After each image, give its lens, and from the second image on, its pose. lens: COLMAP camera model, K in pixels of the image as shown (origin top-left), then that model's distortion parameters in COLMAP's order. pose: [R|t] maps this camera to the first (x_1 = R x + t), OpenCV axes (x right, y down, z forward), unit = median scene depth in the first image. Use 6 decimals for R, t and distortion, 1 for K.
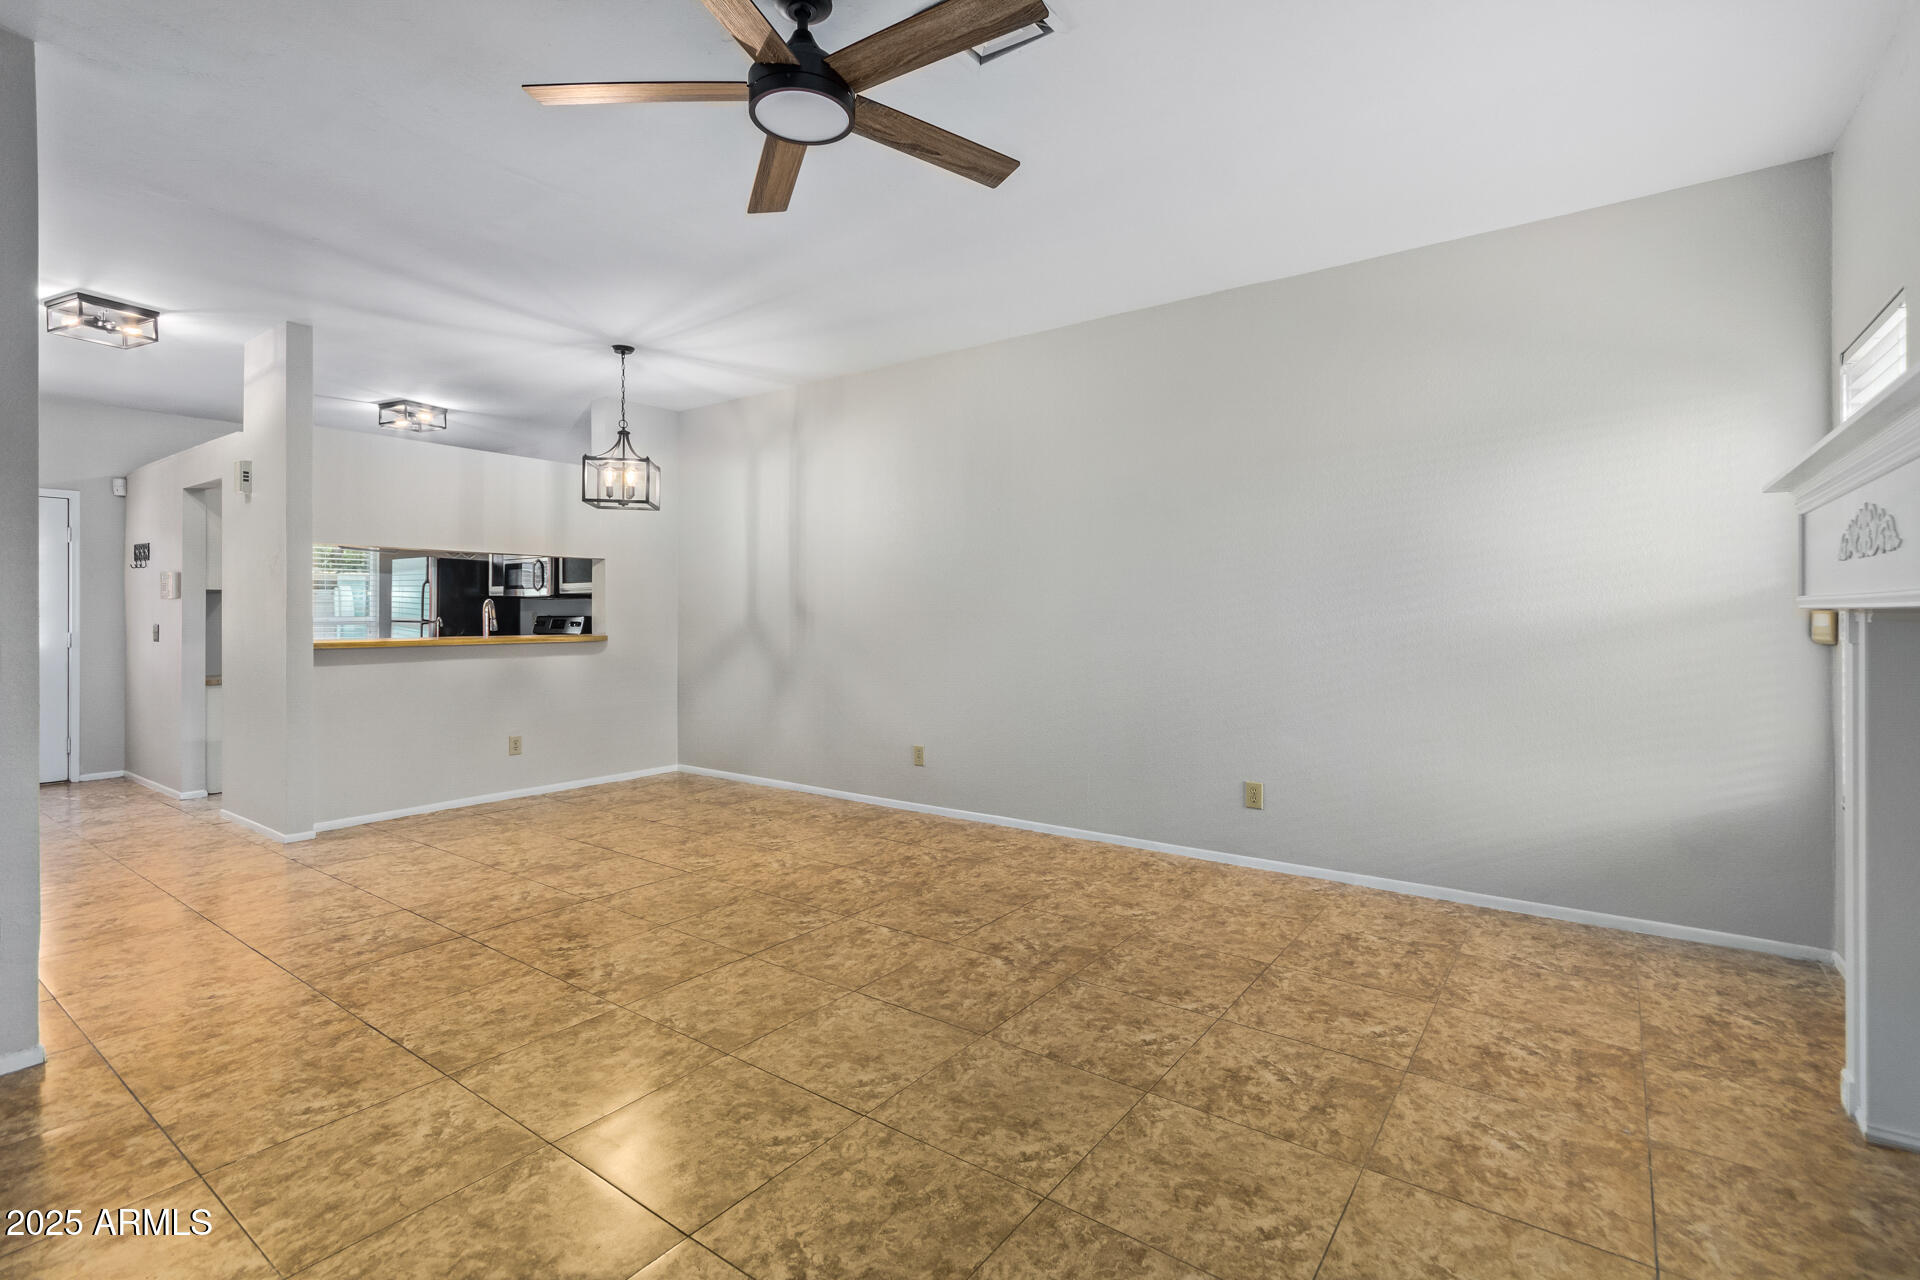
lens RADIAL K [[883.3, 0, 958.1], [0, 883.3, 604.9], [0, 0, 1]] dist [0.003098, -0.000552]
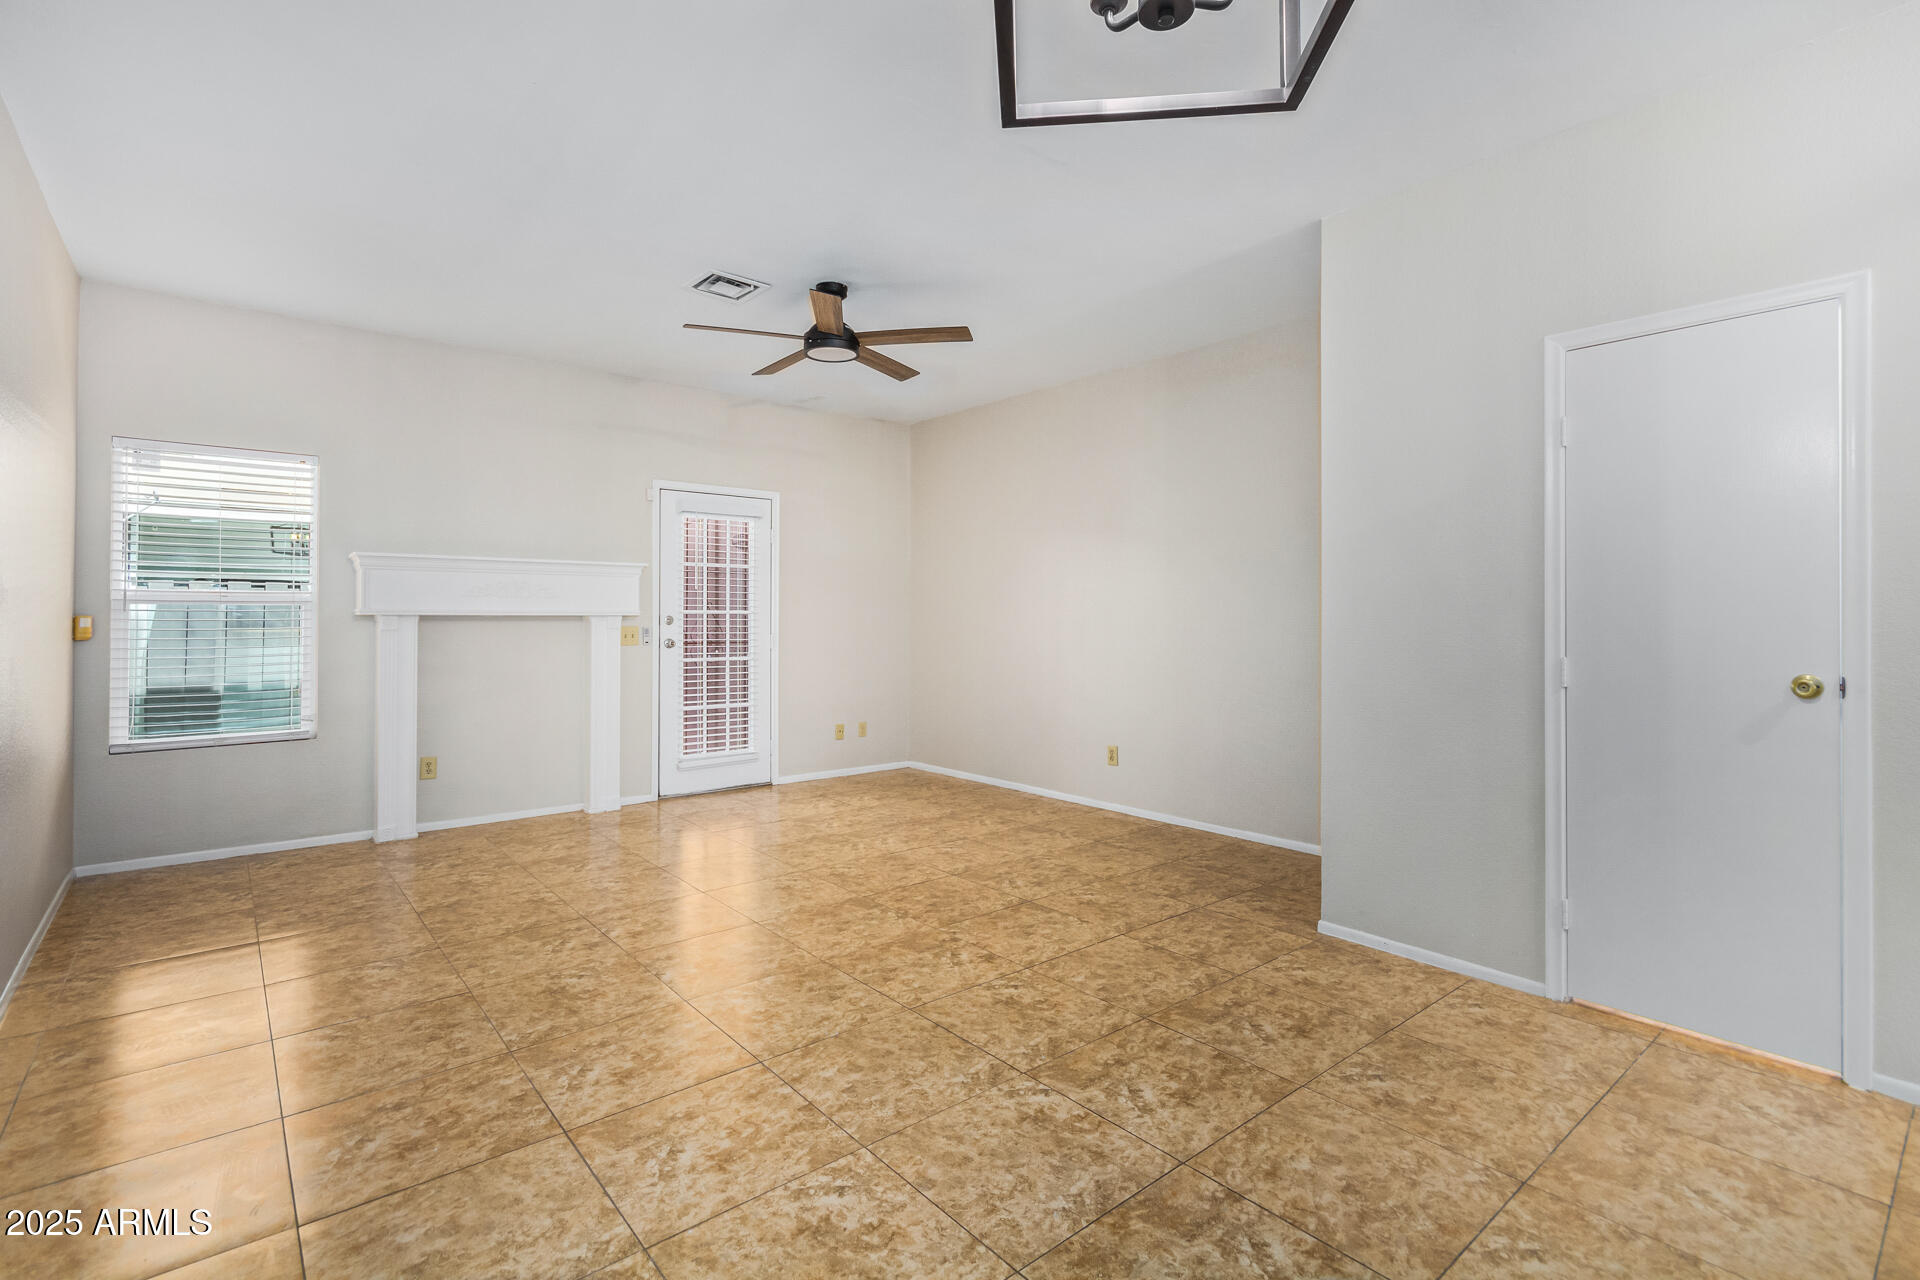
lens RADIAL K [[895.2, 0, 957.6], [0, 895.2, 615.4], [0, 0, 1]] dist [0.003627, -0.001228]
pose [[-0.970385, 0.000578, 0.241562, -0.639807], [-0.001852, 0.999950, -0.009834, 0.018646], [-0.241556, -0.009990, -0.970336, 1.987256]]
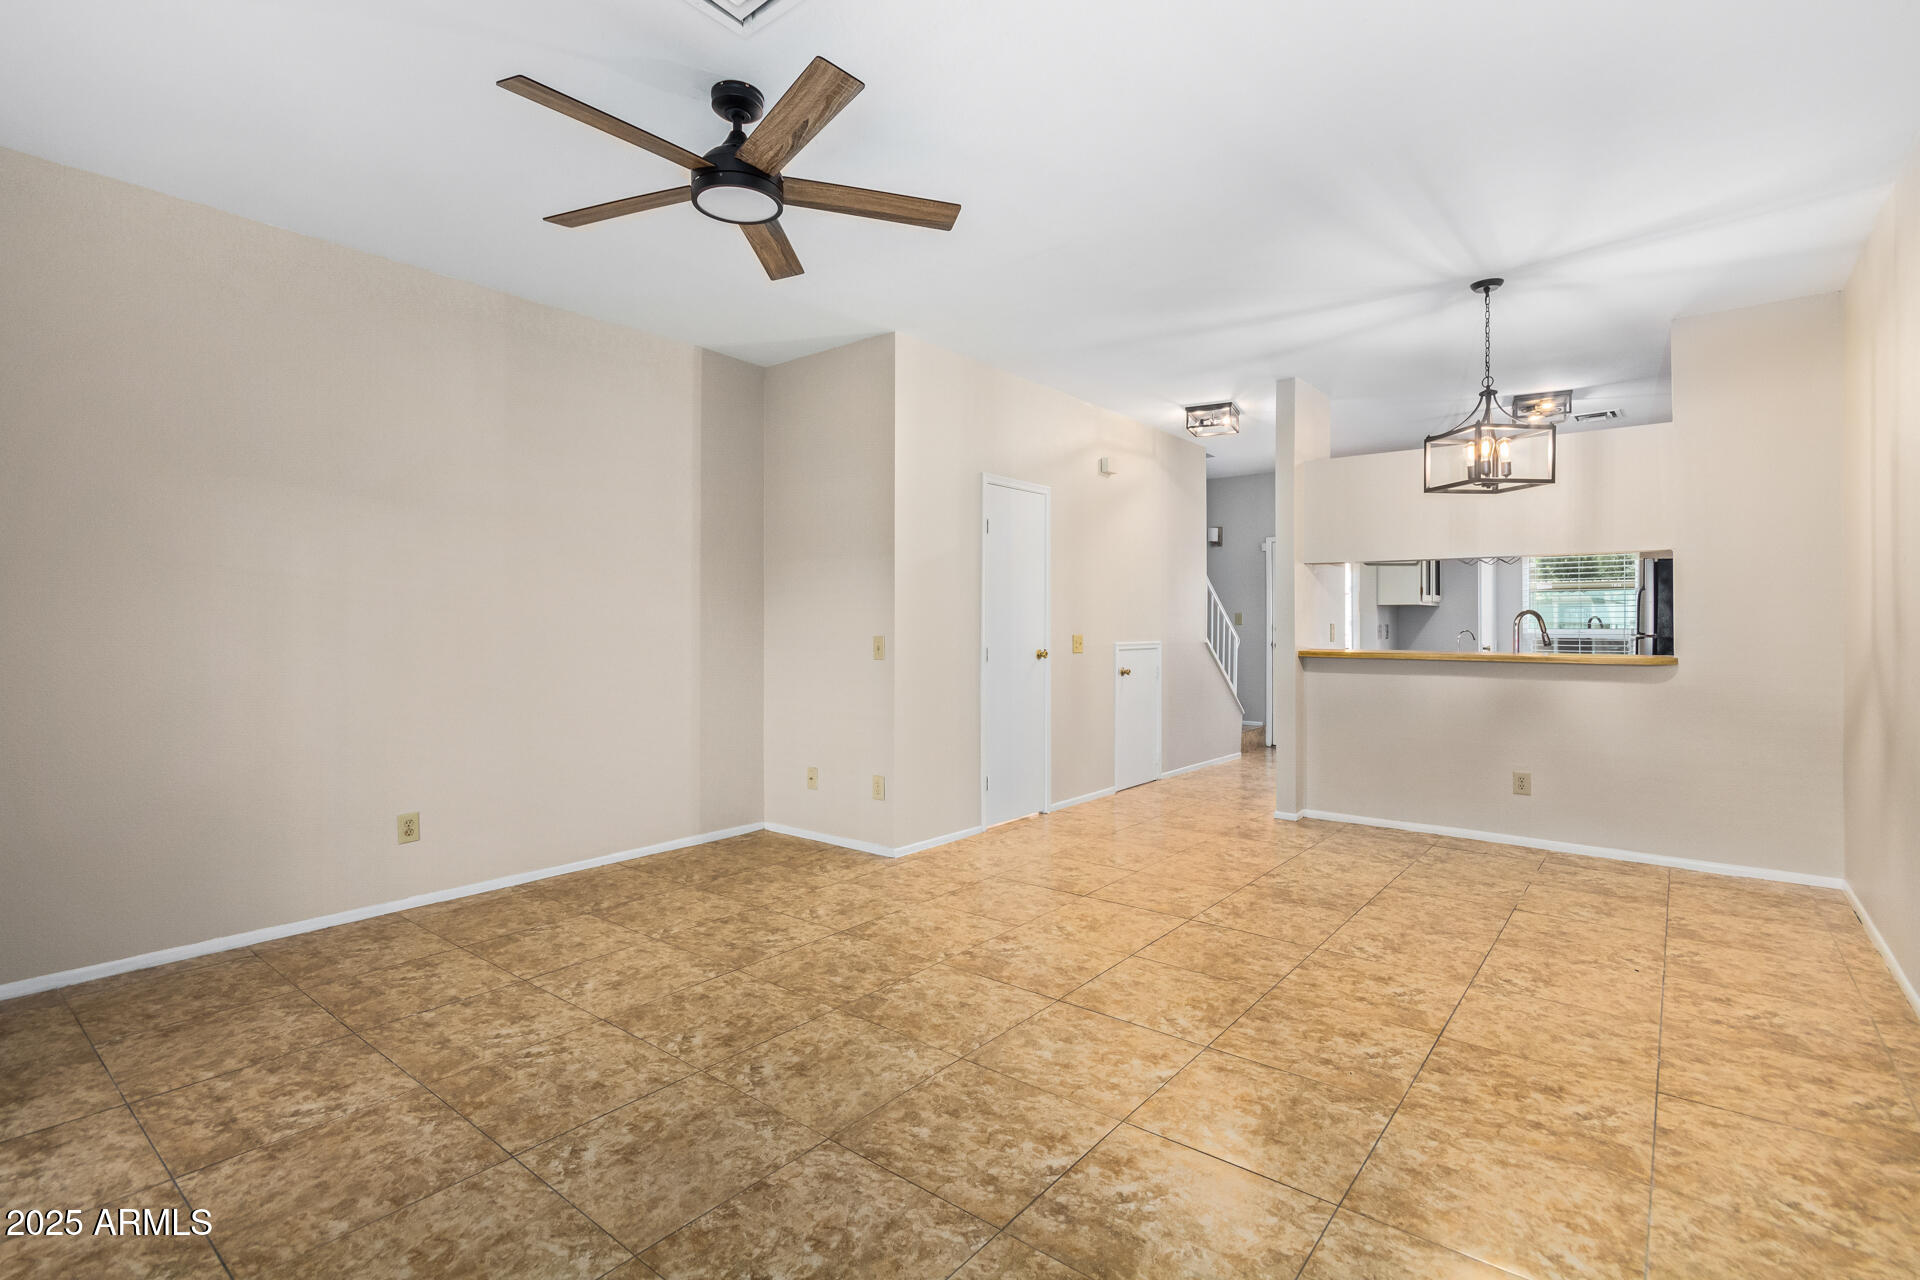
lens RADIAL K [[895.2, 0, 957.6], [0, 895.2, 615.4], [0, 0, 1]] dist [0.003627, -0.001228]
pose [[-0.045102, -0.008327, -0.998948, 0.714962], [0.008035, 0.999930, -0.008698, 0.005414], [0.998950, -0.008419, -0.045032, 0.961391]]
